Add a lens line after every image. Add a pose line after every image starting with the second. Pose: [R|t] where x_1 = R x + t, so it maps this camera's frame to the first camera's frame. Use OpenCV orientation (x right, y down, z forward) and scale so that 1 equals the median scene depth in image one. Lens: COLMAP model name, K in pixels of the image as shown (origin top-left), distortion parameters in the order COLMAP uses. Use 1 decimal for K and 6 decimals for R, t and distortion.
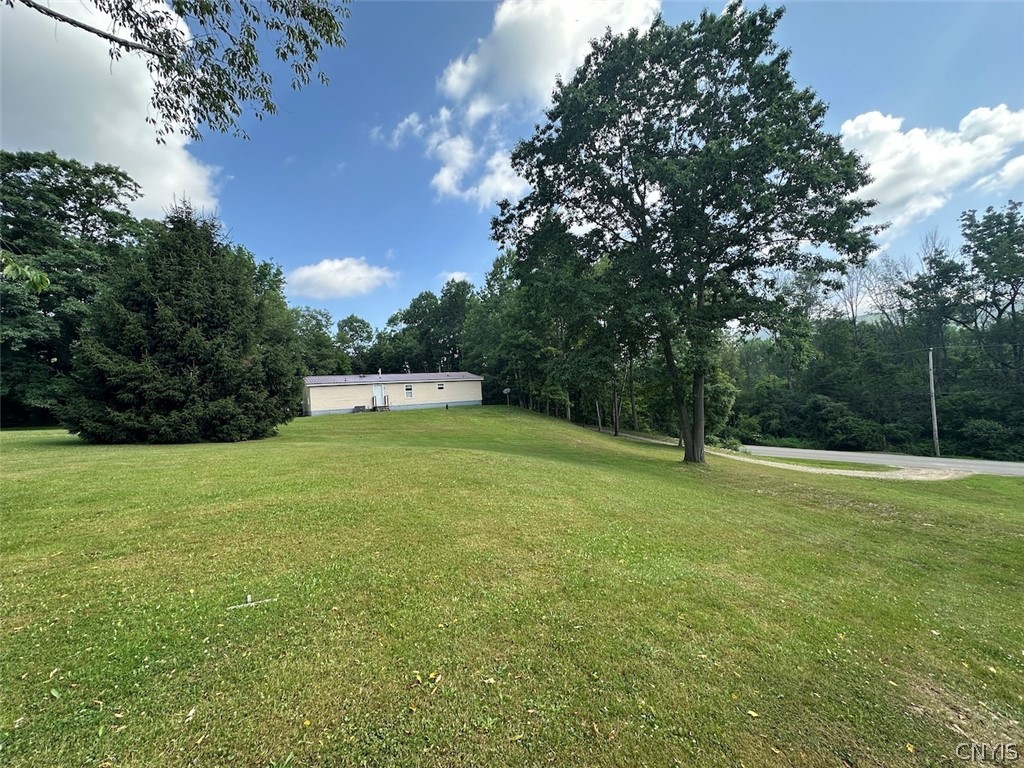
lens RADIAL K [[411.4, 0, 512.2], [0, 411.4, 384.3], [0, 0, 1]] dist [0.000138, 0.000002]
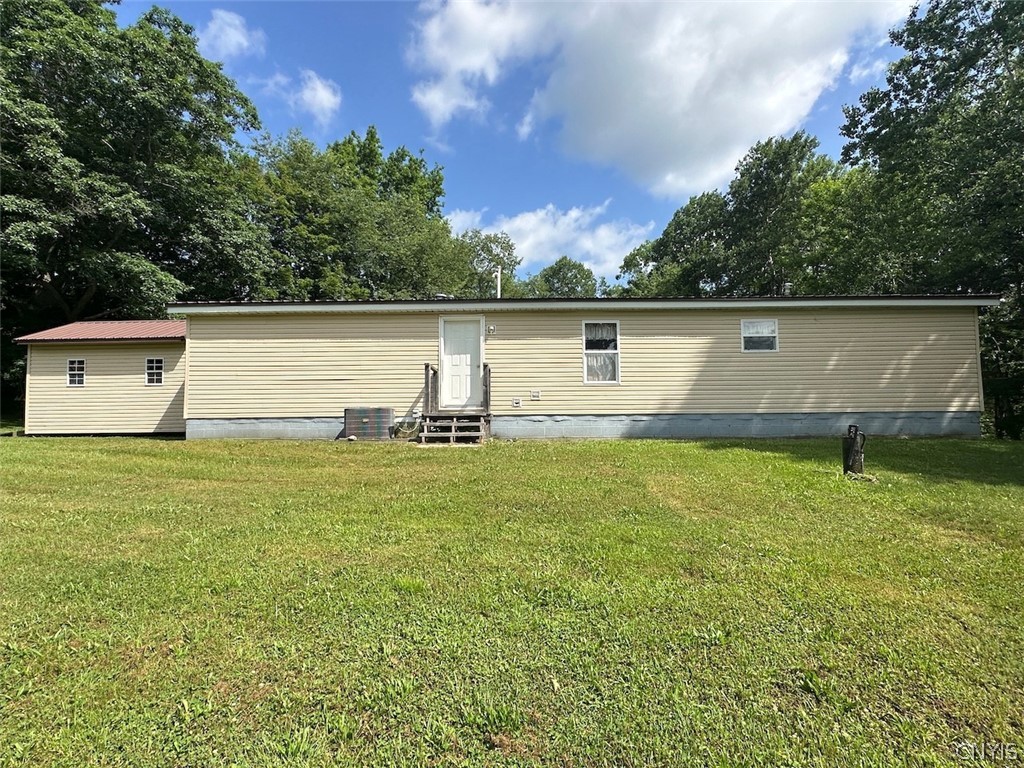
lens RADIAL K [[477.2, 0, 512.1], [0, 477.2, 383.7], [0, 0, 1]] dist [0.001492, 0.000076]
pose [[0.845016, 0.035041, -0.533591, -0.158916], [-0.043298, 0.999058, -0.002961, 0.035081], [0.532985, 0.025606, 0.845737, 0.770322]]
